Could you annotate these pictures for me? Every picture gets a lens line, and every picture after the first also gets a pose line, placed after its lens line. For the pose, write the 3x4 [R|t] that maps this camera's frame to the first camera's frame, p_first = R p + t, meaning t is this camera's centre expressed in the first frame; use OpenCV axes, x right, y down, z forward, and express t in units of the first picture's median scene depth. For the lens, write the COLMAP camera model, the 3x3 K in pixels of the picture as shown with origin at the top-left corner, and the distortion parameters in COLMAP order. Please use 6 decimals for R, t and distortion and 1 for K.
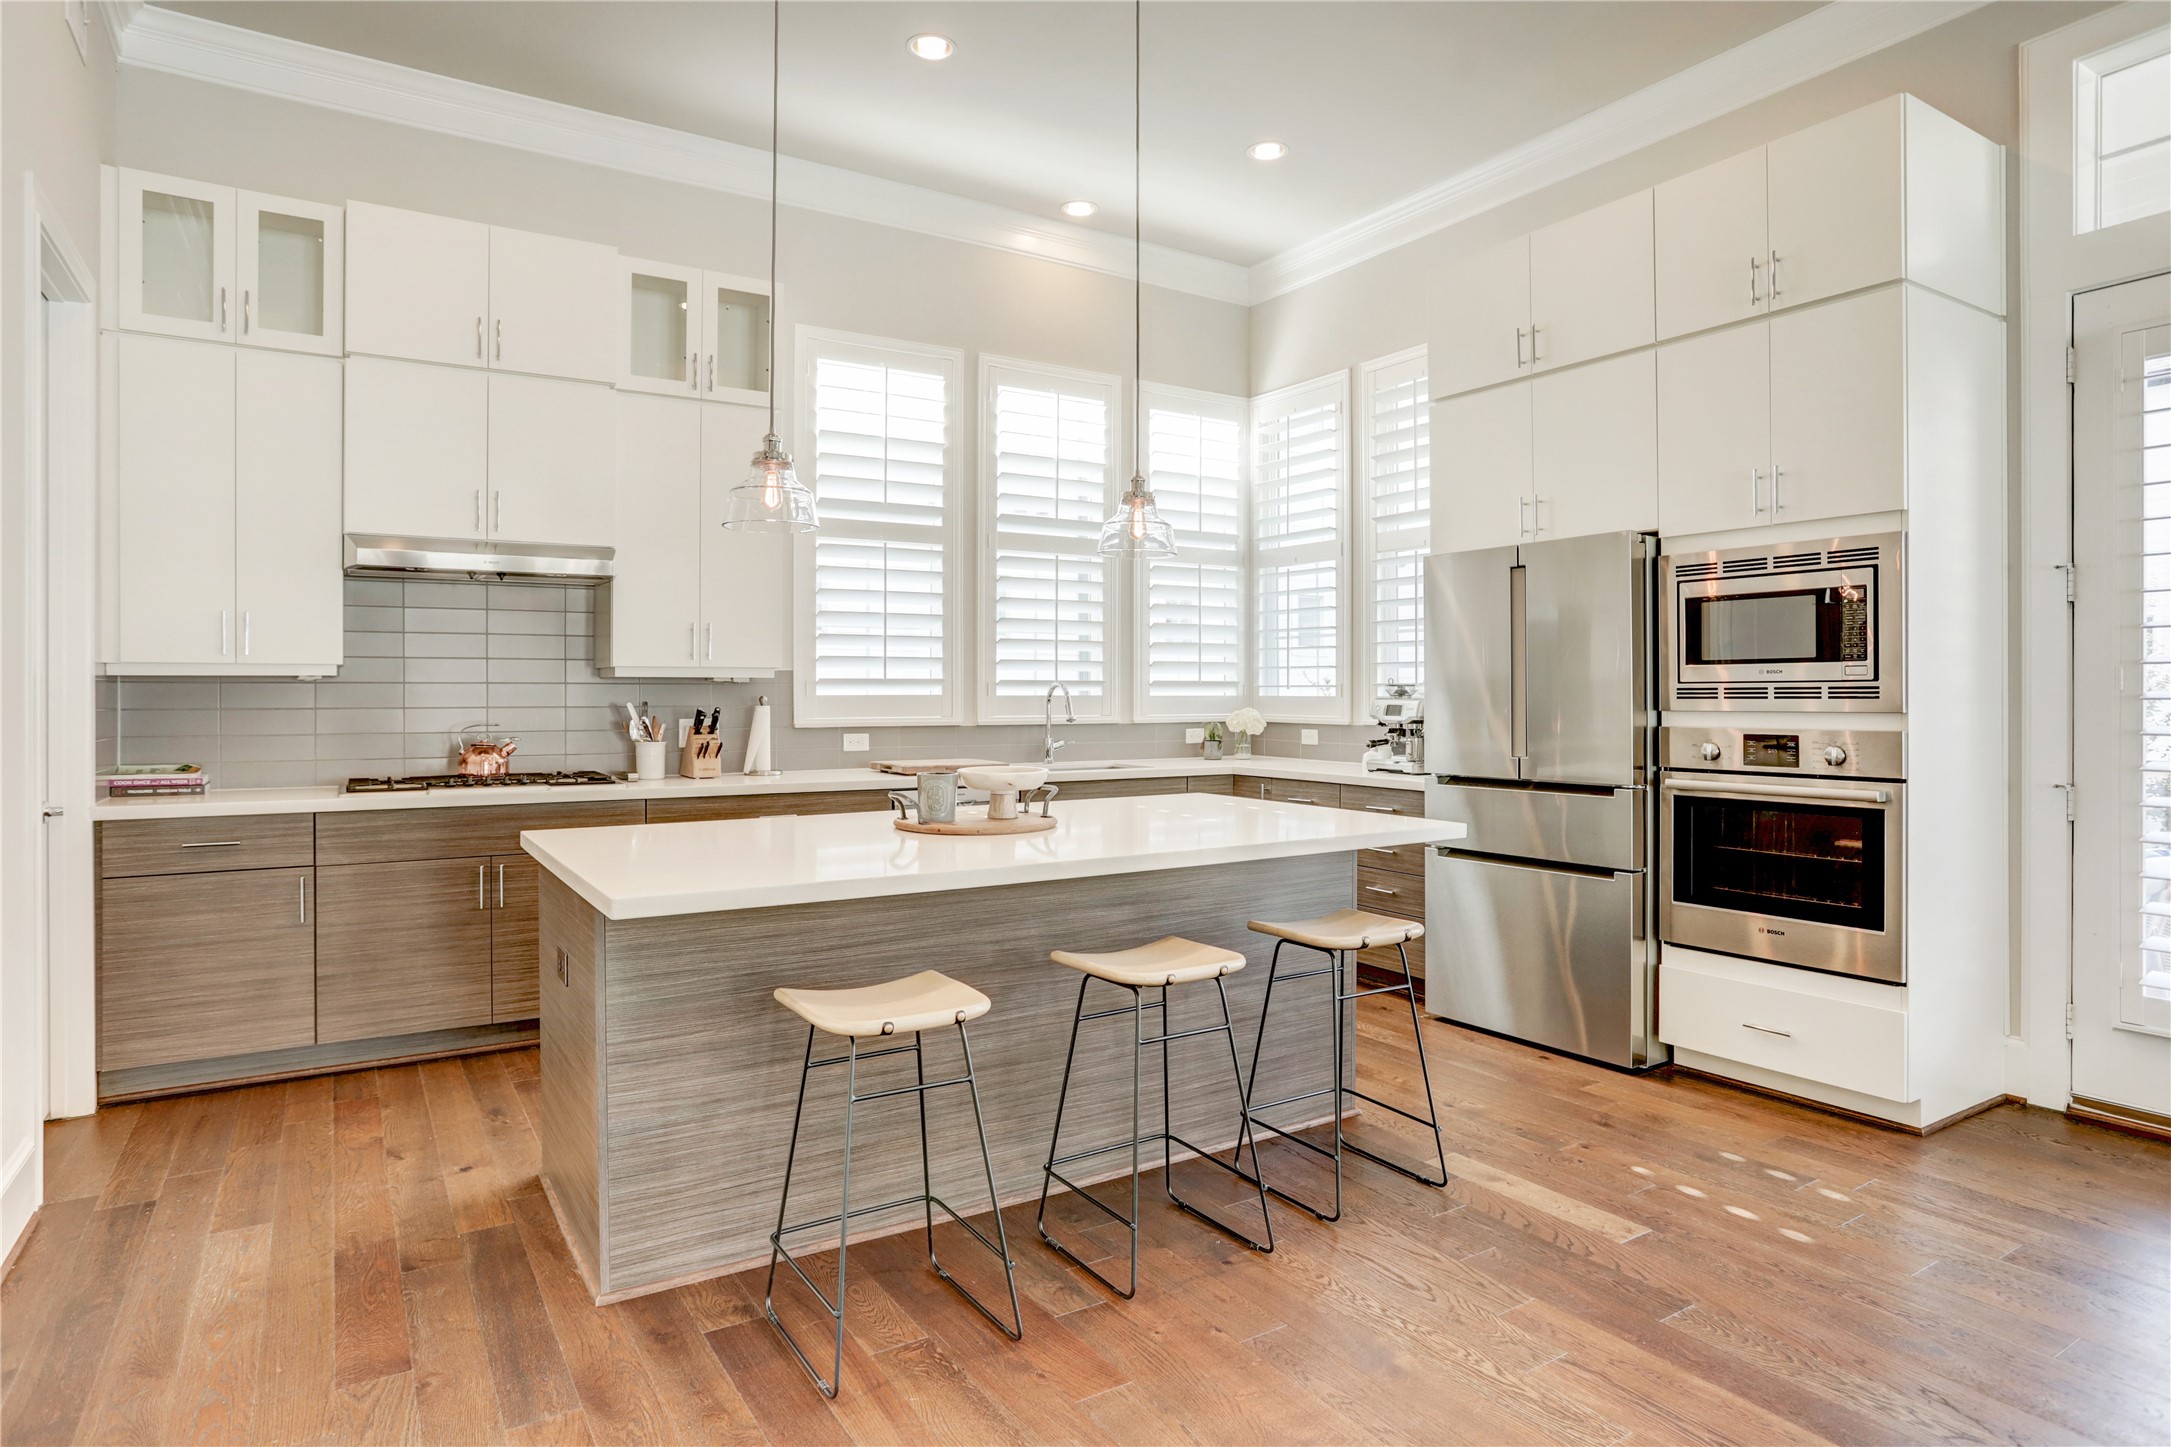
lens RADIAL K [[1258.5, 0, 1101.1], [0, 1258.5, 706.2], [0, 0, 1]] dist [-0.026010, 0.002765]
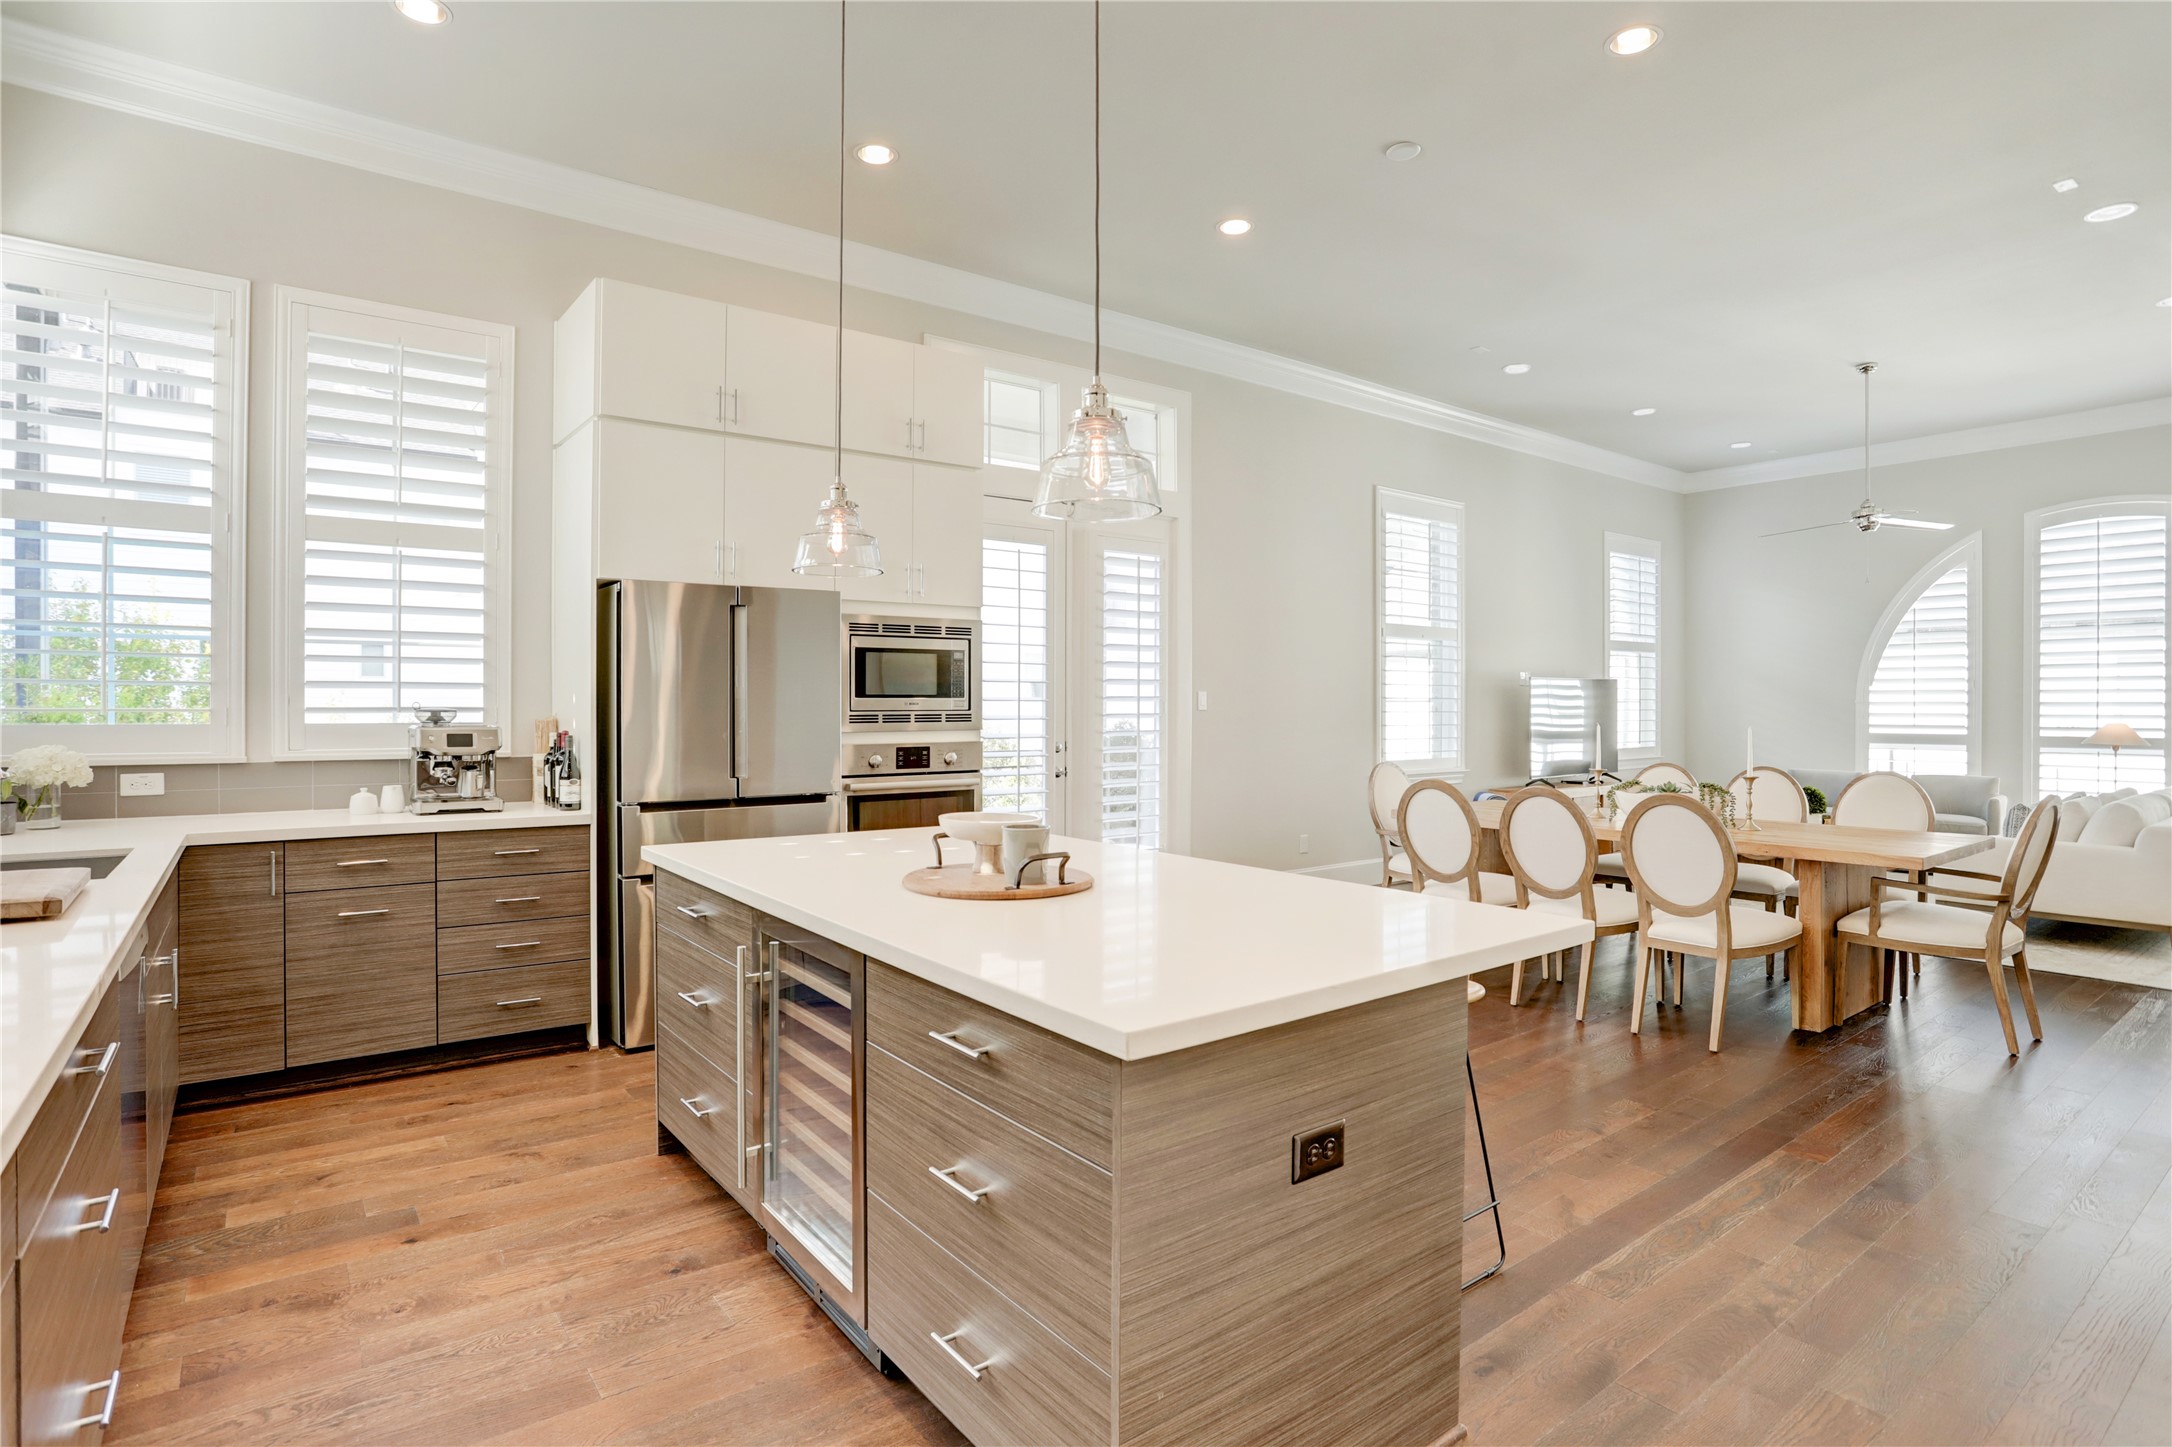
lens RADIAL K [[1089.6, 0, 1051.4], [0, 1089.6, 722.9], [0, 0, 1]] dist [-0.049456, 0.018774]
pose [[-0.059215, -0.014339, 0.998142, -0.706671], [0.008667, 0.999852, 0.014877, -0.021597], [-0.998208, 0.009532, -0.059082, 0.864376]]
